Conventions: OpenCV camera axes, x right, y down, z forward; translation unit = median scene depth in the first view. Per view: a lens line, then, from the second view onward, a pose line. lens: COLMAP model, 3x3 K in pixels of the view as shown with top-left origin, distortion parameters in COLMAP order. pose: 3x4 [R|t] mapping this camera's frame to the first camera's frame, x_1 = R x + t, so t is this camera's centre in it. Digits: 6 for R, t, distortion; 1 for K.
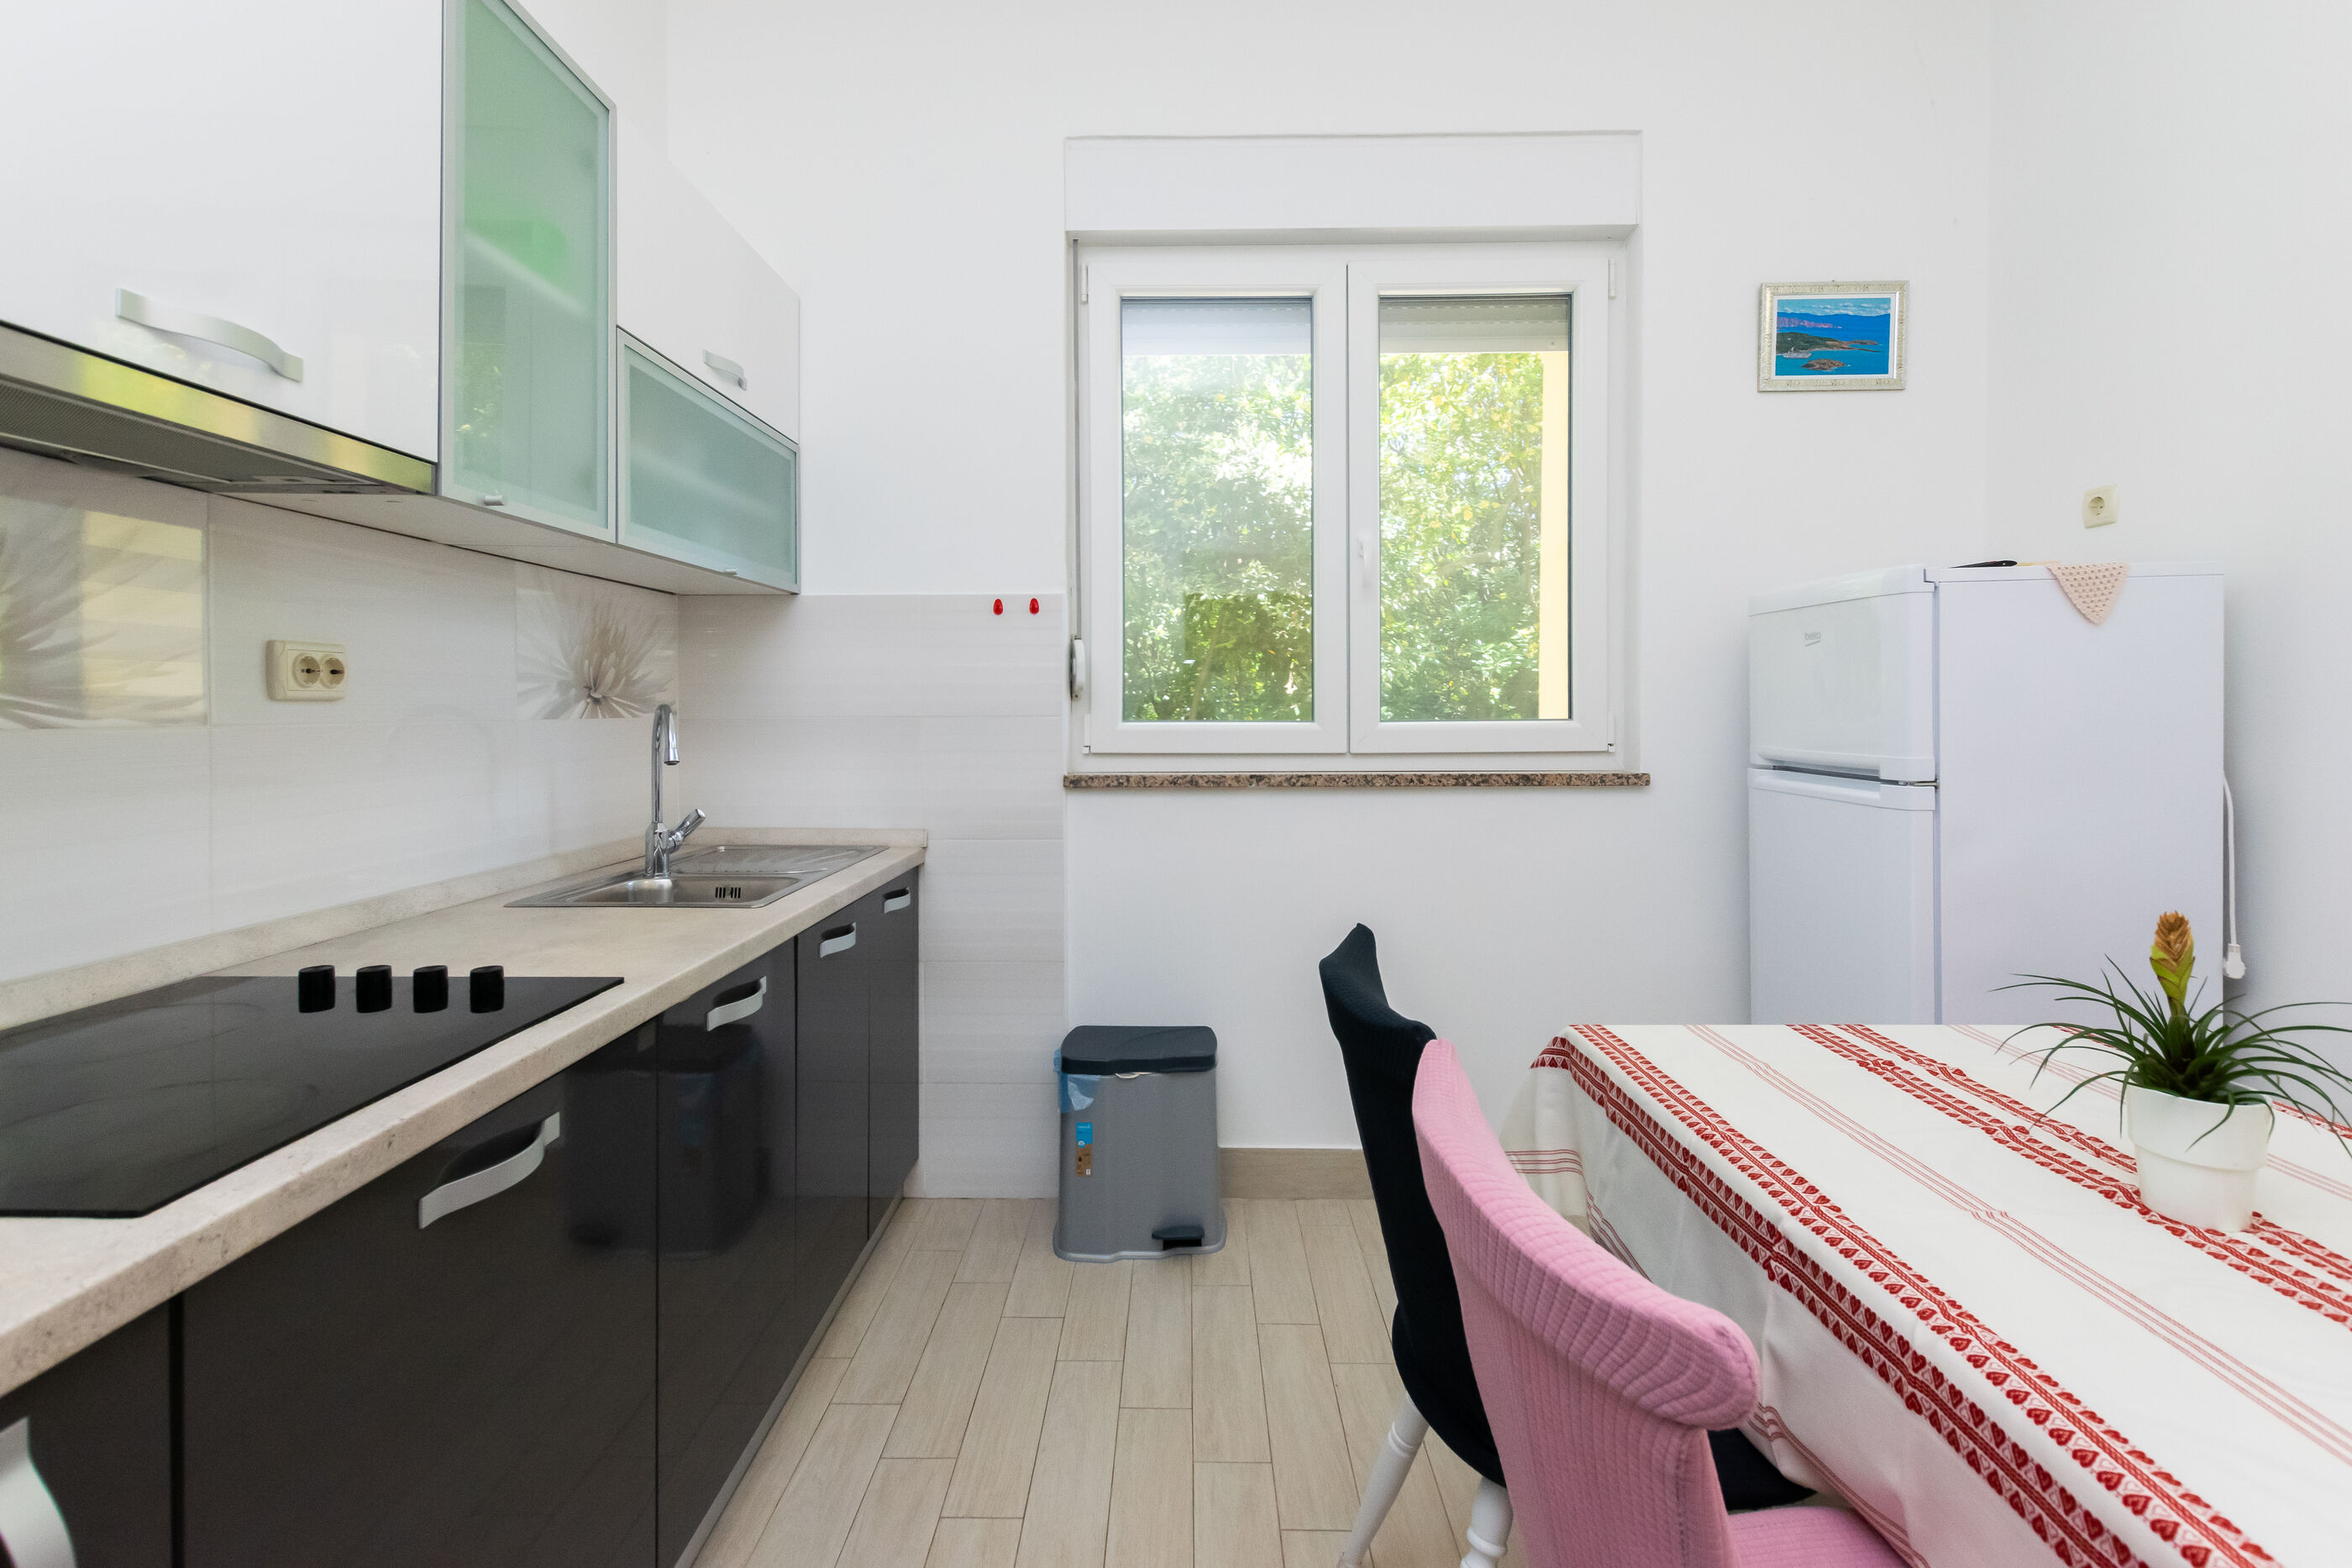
lens RADIAL K [[1060.6, 0, 1128.8], [0, 1060.6, 731.7], [0, 0, 1]] dist [0.002639, 0.000223]
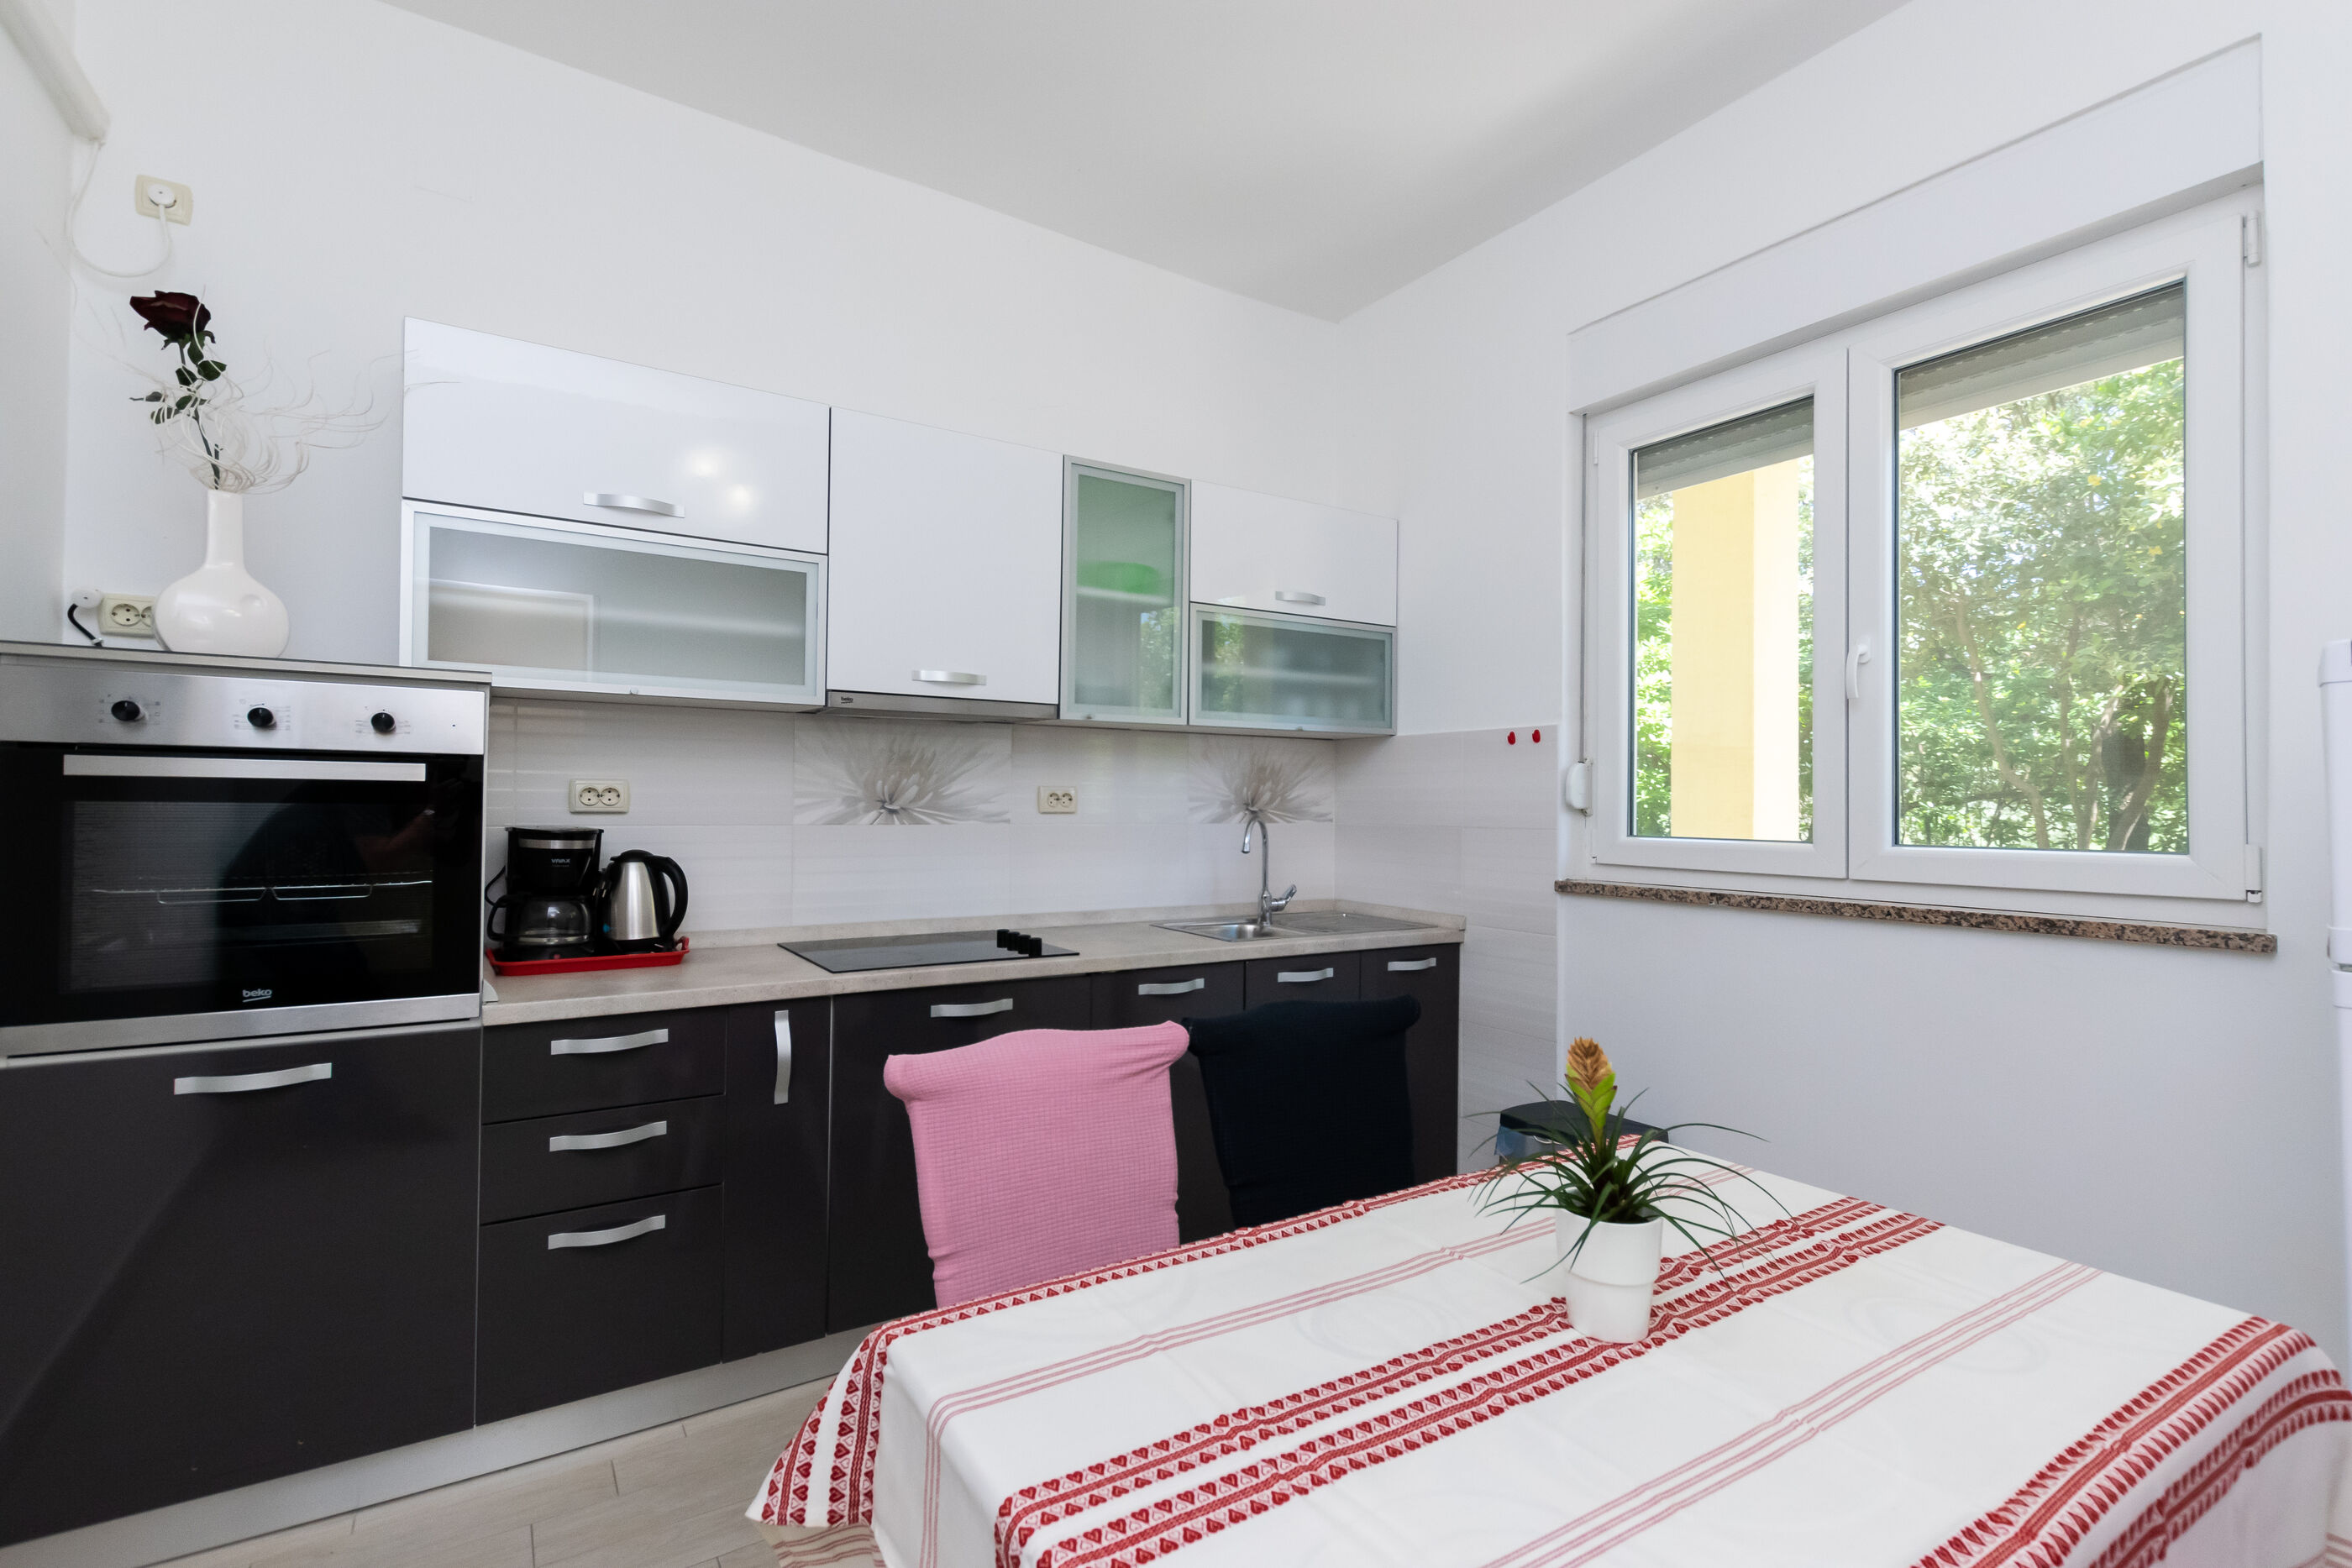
lens RADIAL K [[1064.1, 0, 1176.0], [0, 1064.1, 784.0], [0, 0, 1]] dist [0.000783, 0.000192]
pose [[0.546000, -0.008661, -0.837740, 0.687303], [-0.027337, 0.999230, -0.028148, -0.020440], [0.837339, 0.038270, 0.545343, 0.016072]]
